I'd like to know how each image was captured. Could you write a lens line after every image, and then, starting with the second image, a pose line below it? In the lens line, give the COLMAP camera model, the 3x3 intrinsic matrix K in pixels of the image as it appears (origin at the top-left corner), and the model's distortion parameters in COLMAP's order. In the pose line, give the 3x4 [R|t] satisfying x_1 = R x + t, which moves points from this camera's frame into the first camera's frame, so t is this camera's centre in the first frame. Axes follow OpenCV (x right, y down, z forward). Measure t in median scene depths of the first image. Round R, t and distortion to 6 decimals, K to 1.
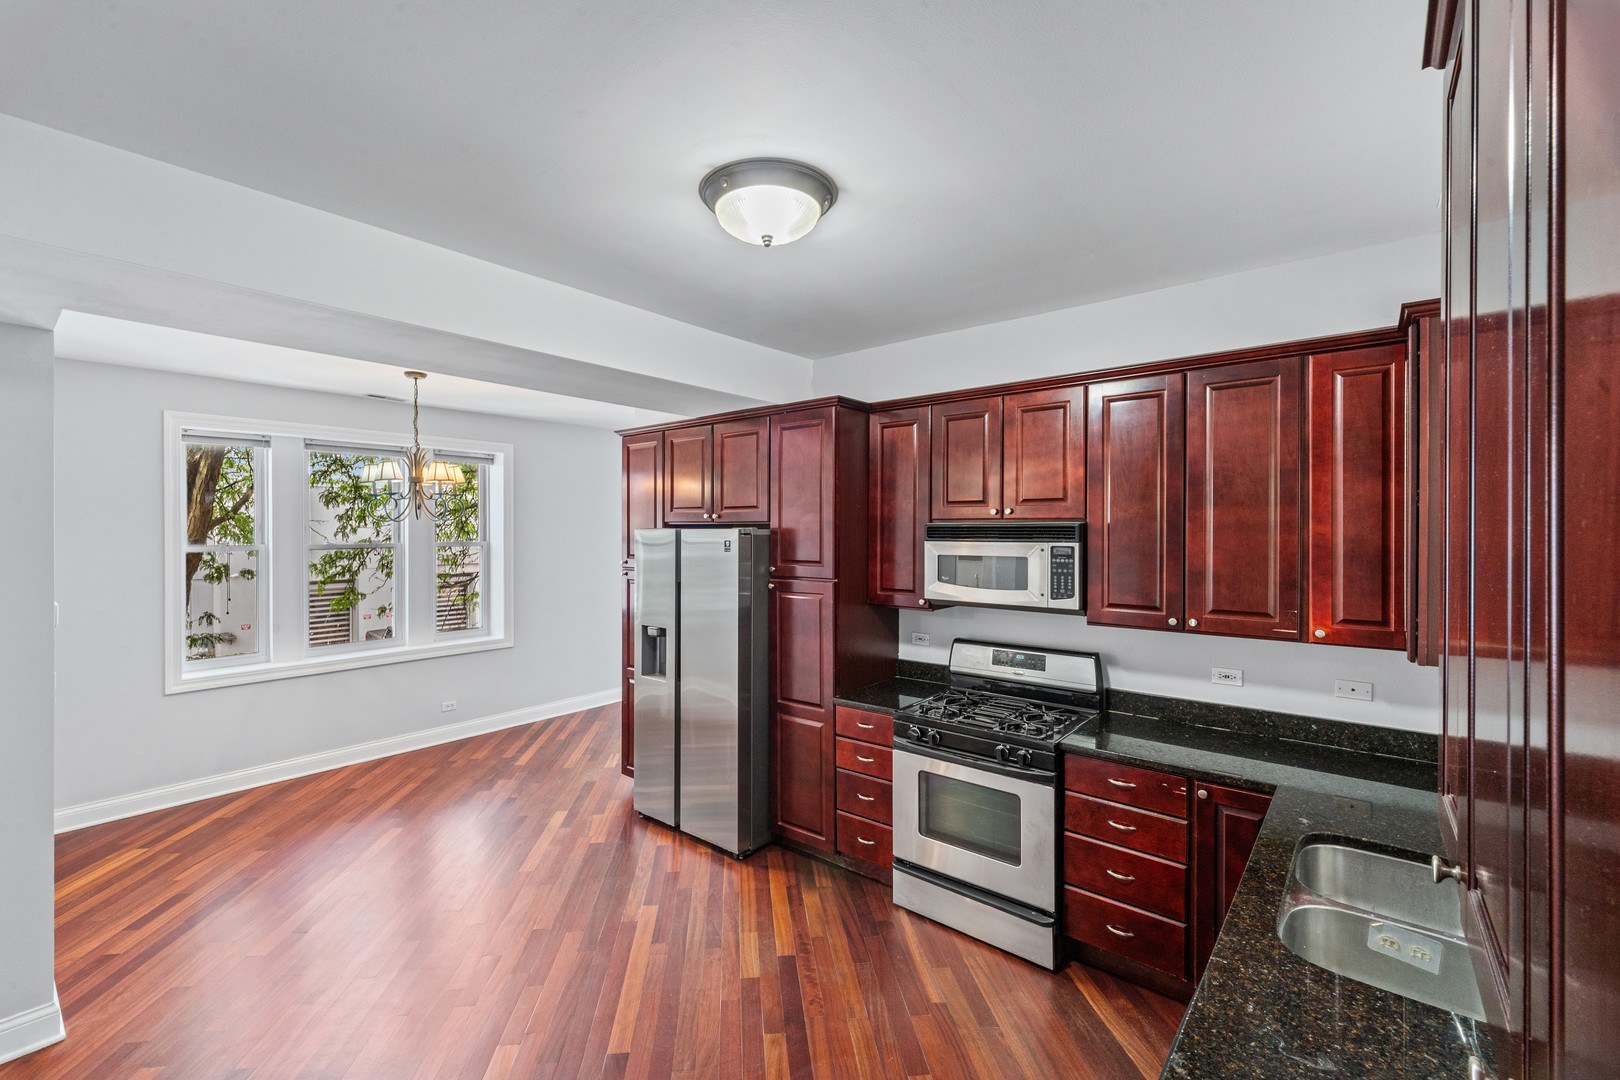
lens RADIAL K [[685.5, 0, 798.8], [0, 685.5, 534.2], [0, 0, 1]] dist [-0.001238, -0.000304]
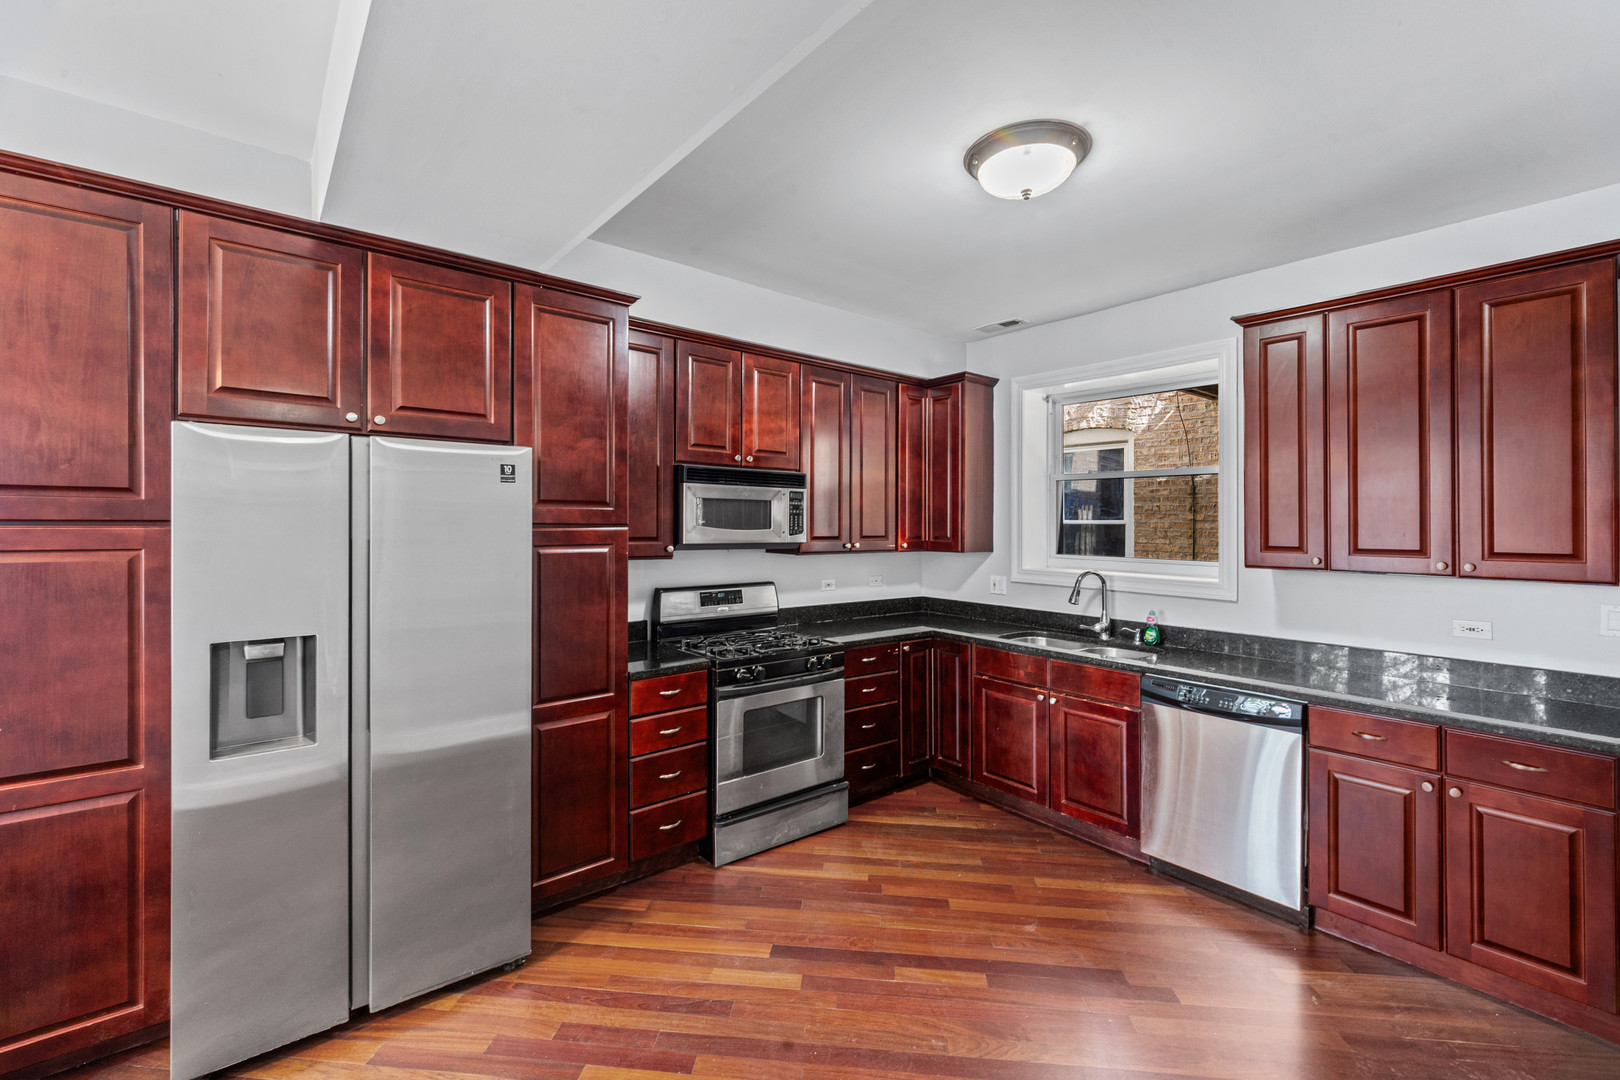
lens RADIAL K [[685.5, 0, 798.8], [0, 685.5, 534.2], [0, 0, 1]] dist [-0.001238, -0.000304]
pose [[0.193934, -0.008948, 0.980974, -0.792840], [0.001818, 0.999960, 0.008761, 0.081490], [-0.981013, 0.000084, 0.193942, 0.747353]]
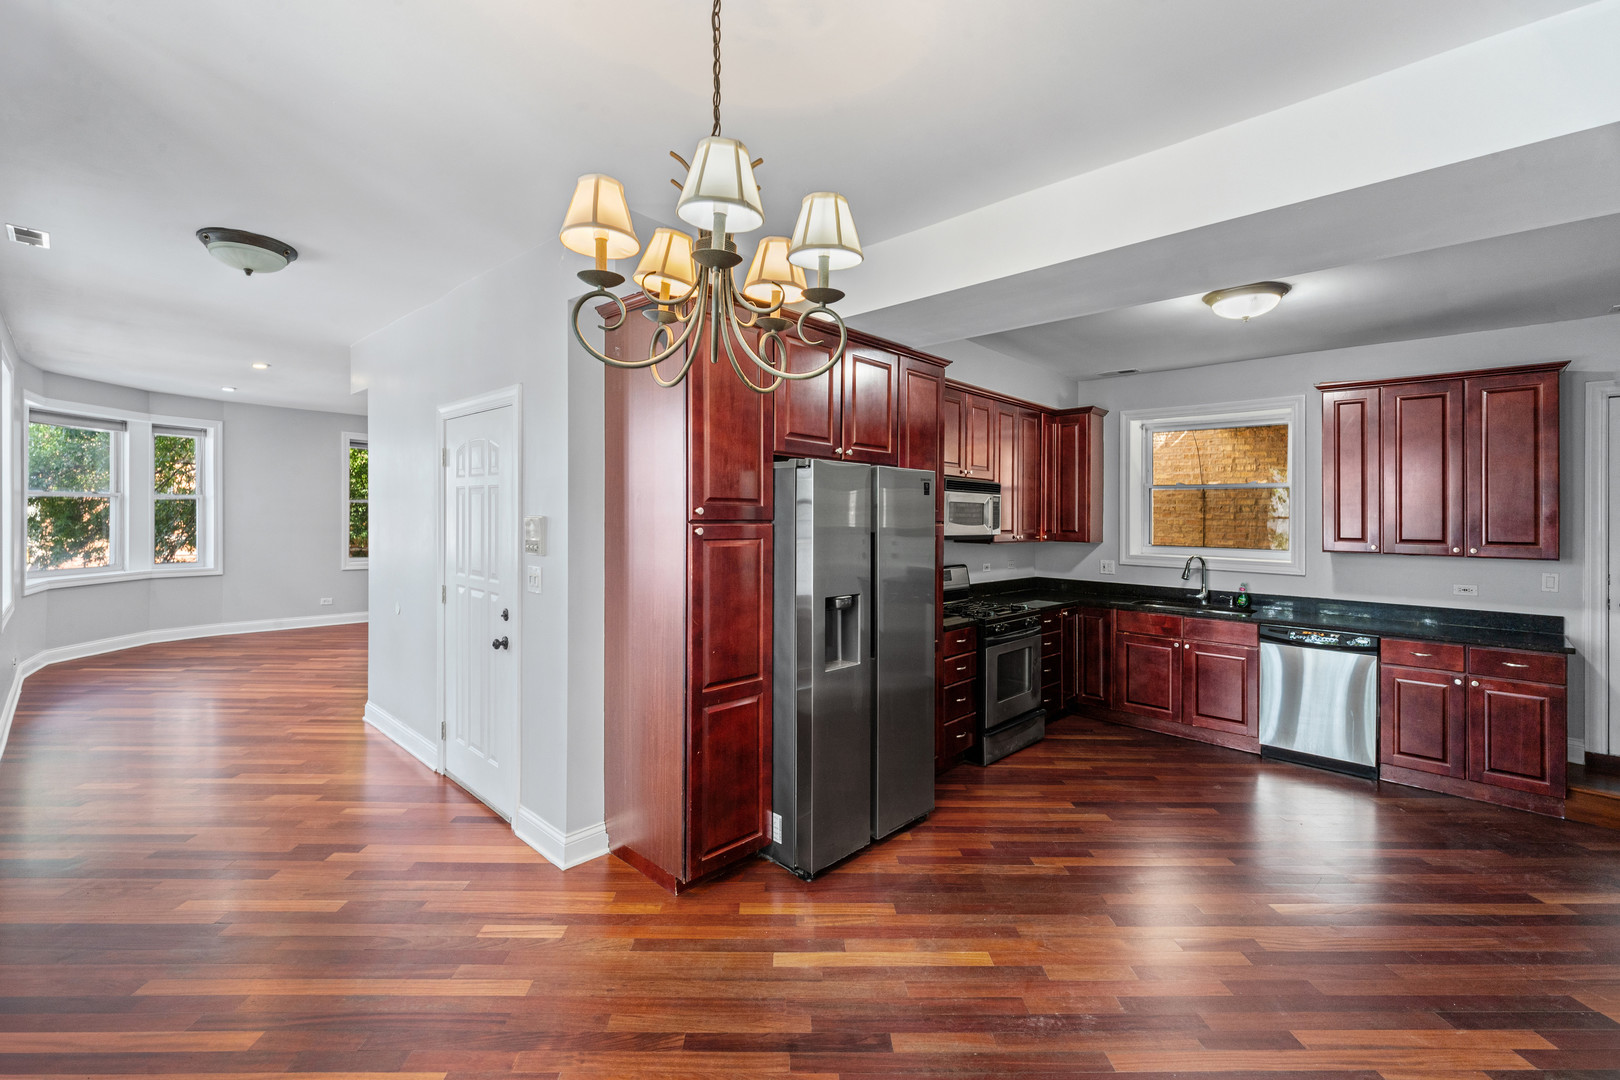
lens RADIAL K [[684.7, 0, 806.6], [0, 684.7, 529.4], [0, 0, 1]] dist [-0.000089, -0.000022]
pose [[0.061596, -0.010997, 0.998041, -1.241469], [-0.003909, 0.999929, 0.011259, 0.077810], [-0.998094, -0.004595, 0.061549, 1.323426]]
